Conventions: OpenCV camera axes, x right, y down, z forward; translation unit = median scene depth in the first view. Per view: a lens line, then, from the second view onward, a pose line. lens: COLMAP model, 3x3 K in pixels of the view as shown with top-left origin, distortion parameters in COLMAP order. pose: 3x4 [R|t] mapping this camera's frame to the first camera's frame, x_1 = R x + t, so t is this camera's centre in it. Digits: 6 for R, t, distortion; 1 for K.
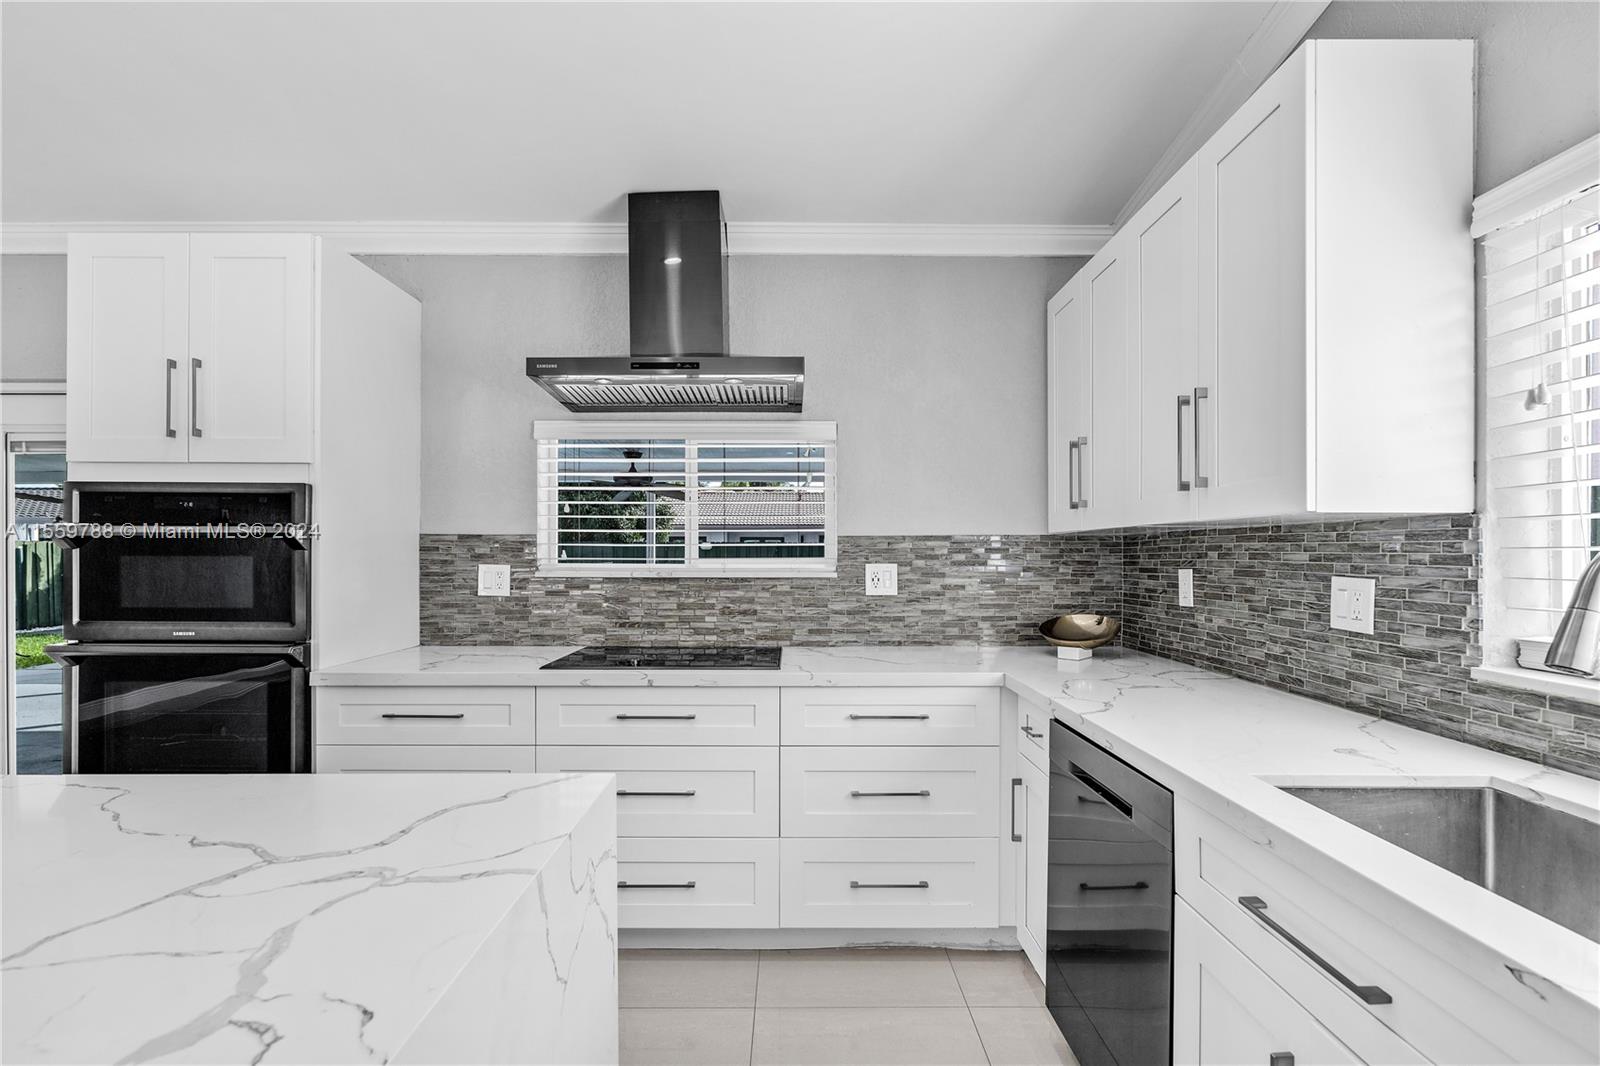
lens RADIAL K [[714.4, 0, 790.5], [0, 714.4, 547.2], [0, 0, 1]] dist [-0.001999, -0.000011]
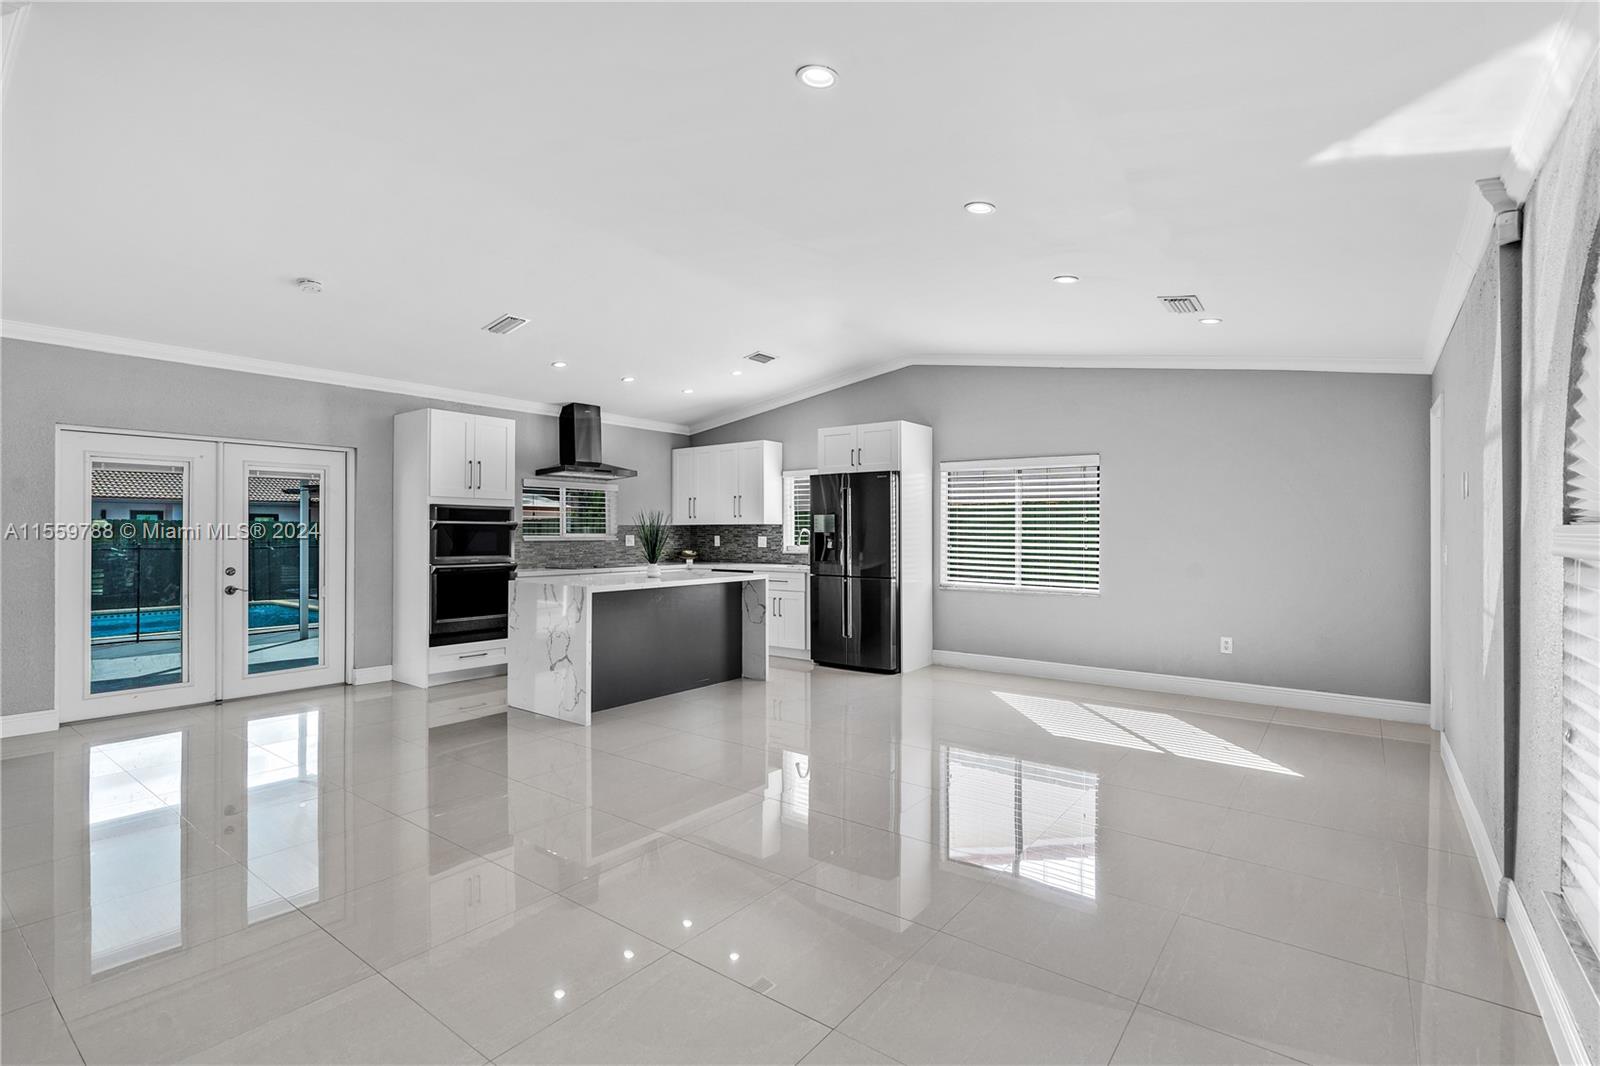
lens RADIAL K [[762.5, 0, 773.7], [0, 762.5, 531.6], [0, 0, 1]] dist [-0.001292, 0.000055]
pose [[0.628379, 0.000224, 0.777907, -1.902155], [-0.006385, 0.999968, 0.004870, -0.009552], [-0.777881, -0.008028, 0.628360, -1.382415]]
